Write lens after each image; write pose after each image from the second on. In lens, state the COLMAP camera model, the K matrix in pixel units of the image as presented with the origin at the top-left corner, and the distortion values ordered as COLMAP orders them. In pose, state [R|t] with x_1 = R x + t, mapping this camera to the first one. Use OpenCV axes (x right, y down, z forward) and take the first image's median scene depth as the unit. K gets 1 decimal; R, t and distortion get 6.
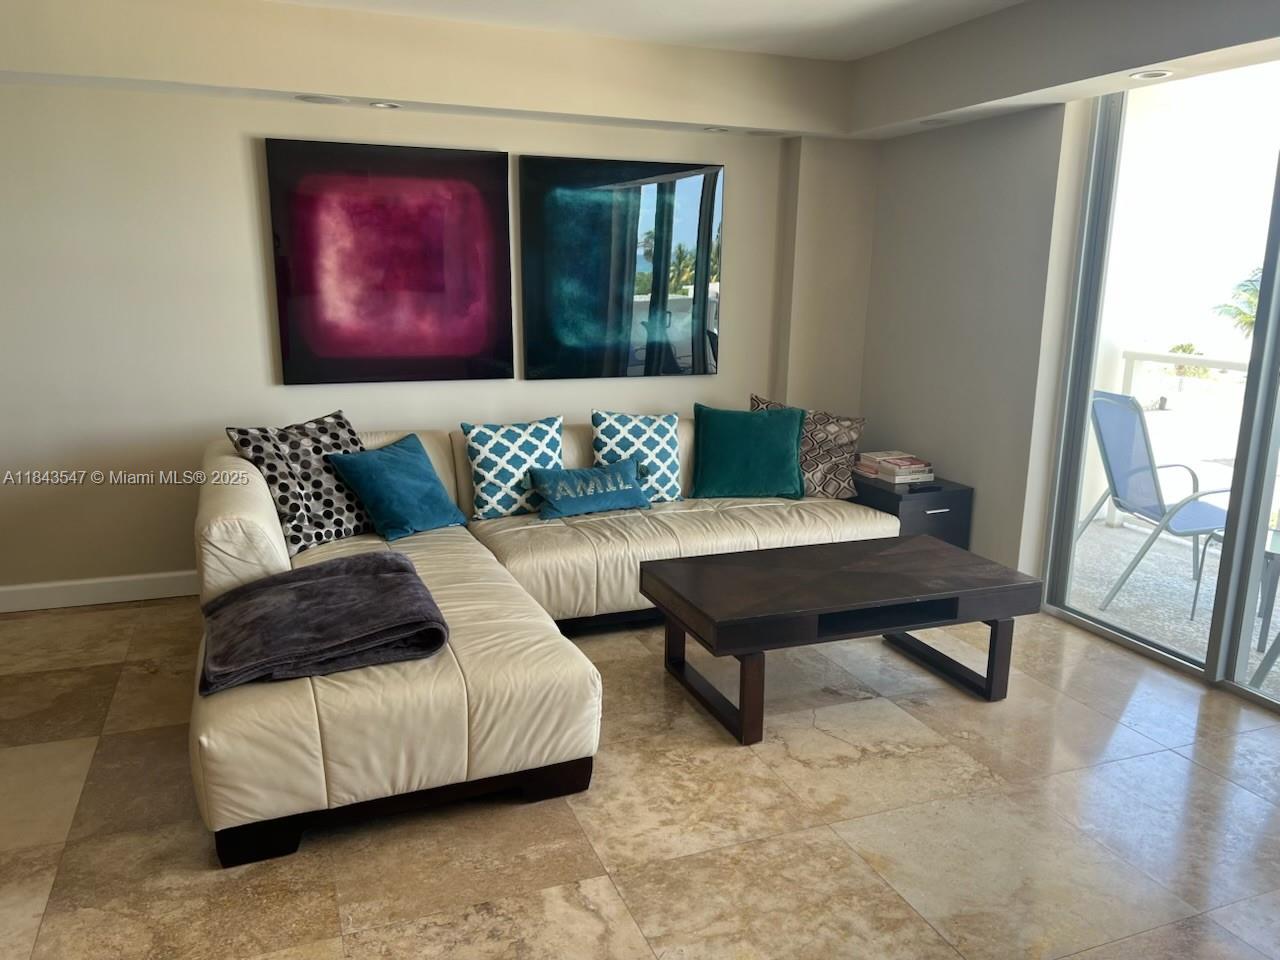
lens RADIAL K [[972.5, 0, 640.0], [0, 972.5, 480.0], [0, 0, 1]] dist [0.119523, -0.191015]
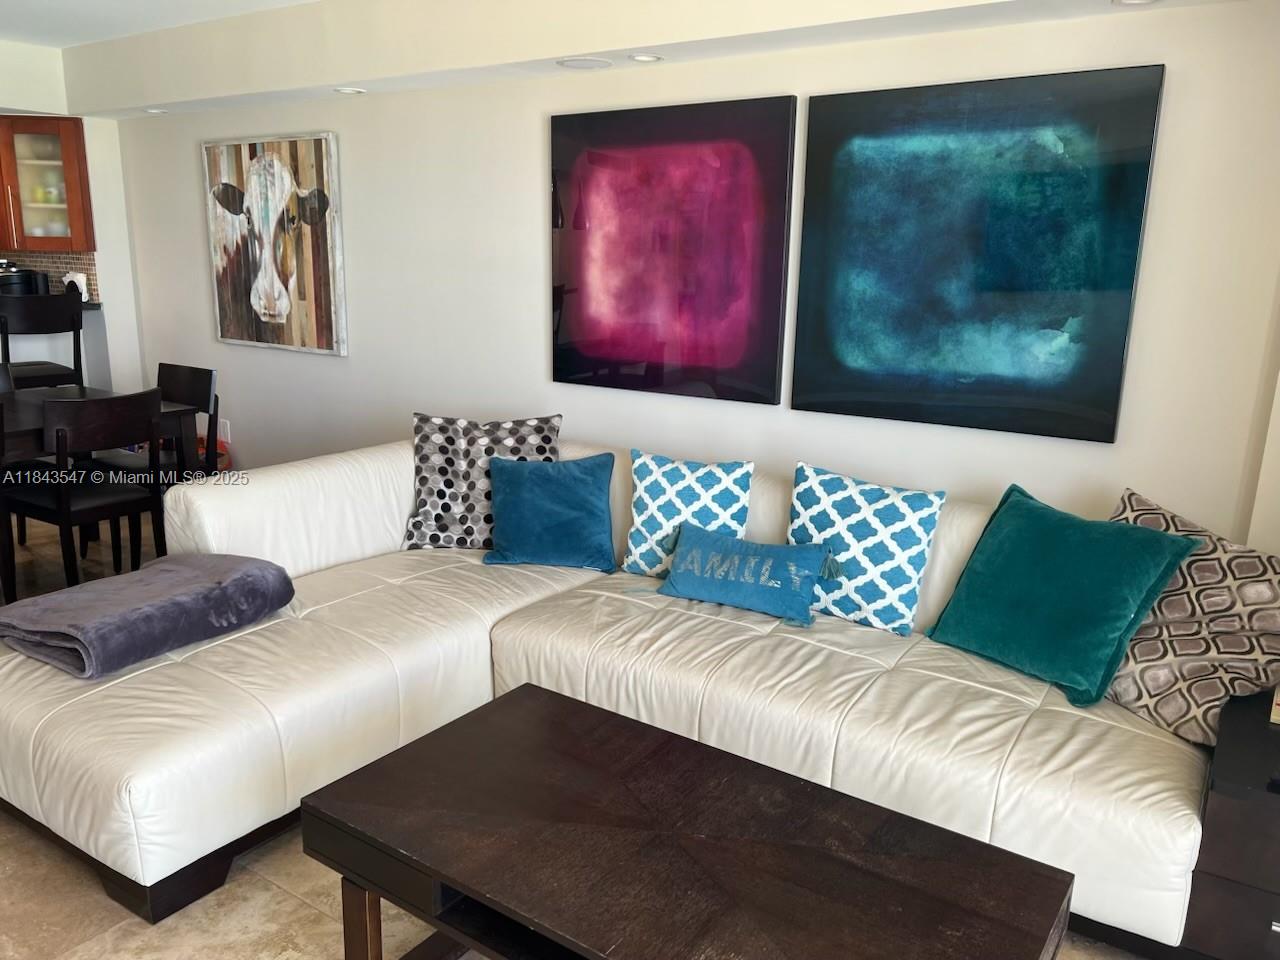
lens RADIAL K [[972.5, 0, 640.0], [0, 972.5, 480.0], [0, 0, 1]] dist [0.119523, -0.191015]
pose [[0.554535, 0.183470, -0.811683, 0.454105], [-0.188871, 0.977687, 0.091957, -0.103582], [0.810443, 0.102310, 0.576814, 0.529205]]
